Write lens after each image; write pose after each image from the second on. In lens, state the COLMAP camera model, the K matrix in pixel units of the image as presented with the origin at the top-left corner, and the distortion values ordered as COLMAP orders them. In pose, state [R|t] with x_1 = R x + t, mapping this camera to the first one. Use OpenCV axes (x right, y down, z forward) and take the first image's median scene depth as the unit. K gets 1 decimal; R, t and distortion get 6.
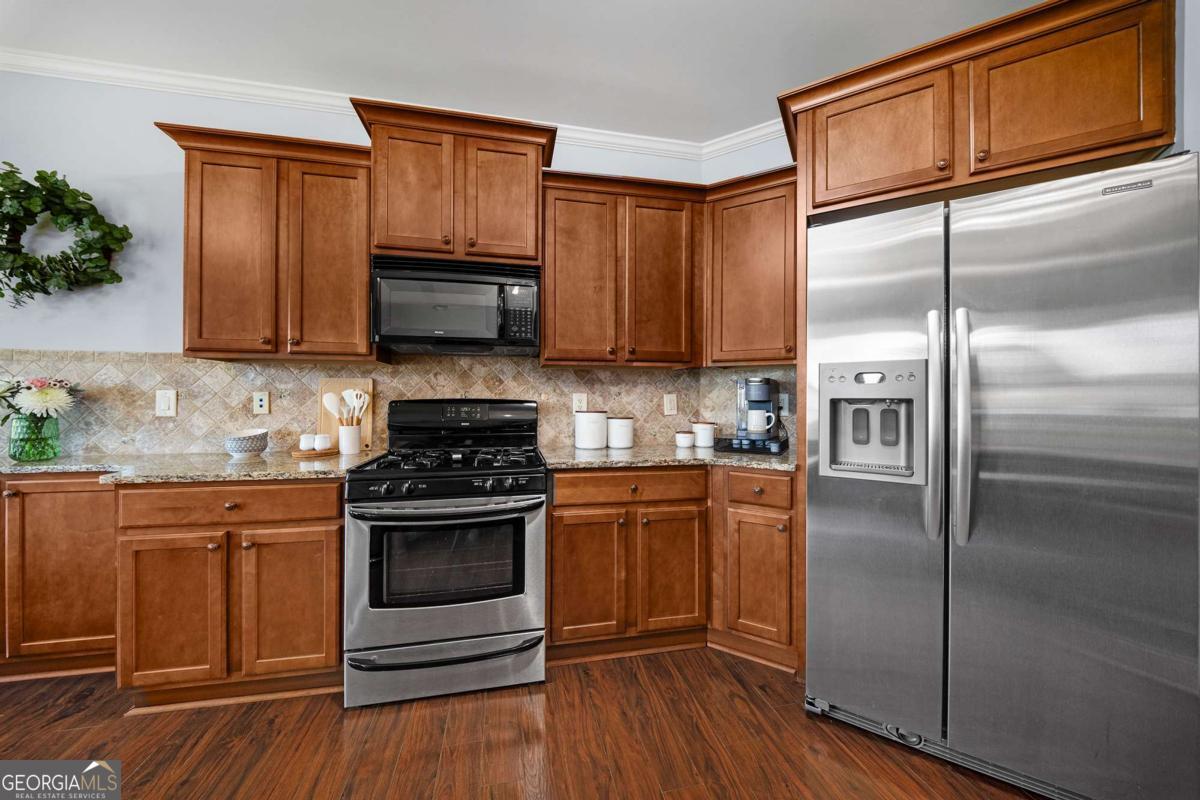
lens RADIAL K [[416.7, 0, 600.6], [0, 416.7, 398.3], [0, 0, 1]] dist [-0.001201, -0.000147]
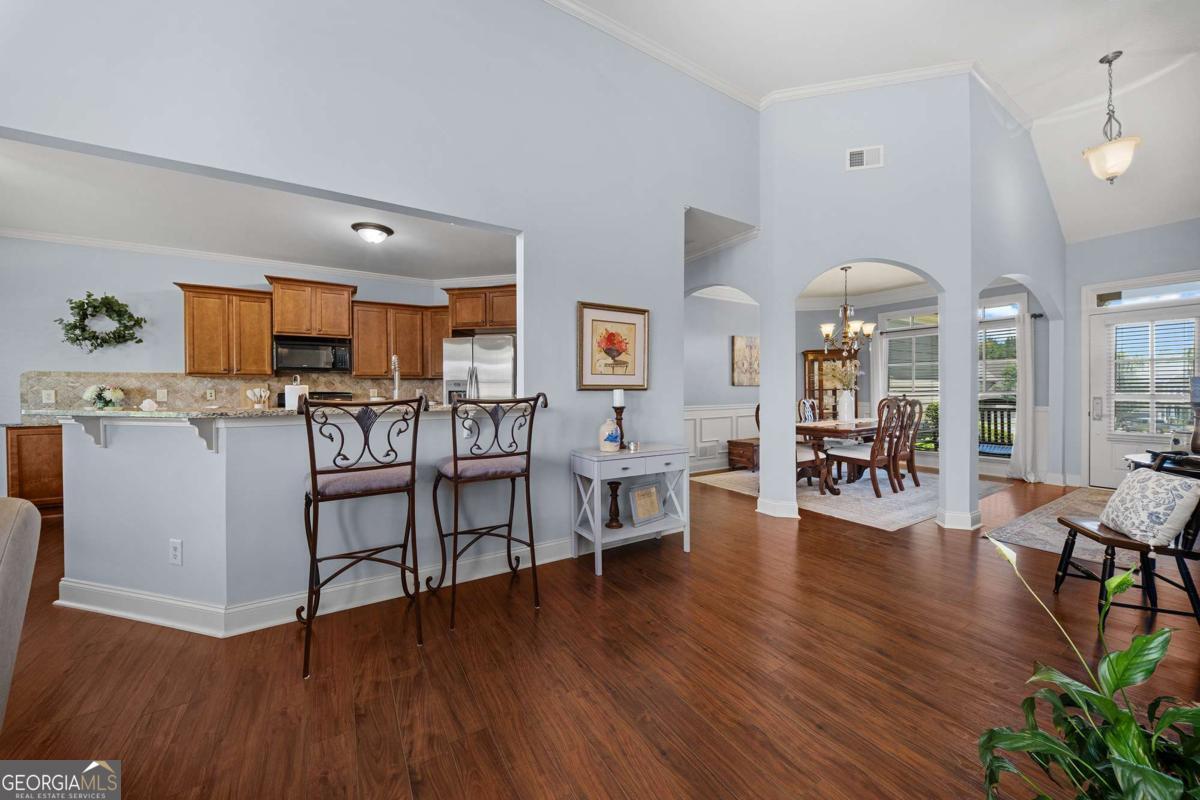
lens RADIAL K [[423.4, 0, 594.2], [0, 423.4, 396.2], [0, 0, 1]] dist [0.008317, -0.000111]
pose [[0.946481, -0.012339, 0.322523, 0.414081], [0.009194, 0.999894, 0.011273, 0.012355], [-0.322628, -0.007704, 0.946495, -1.907045]]
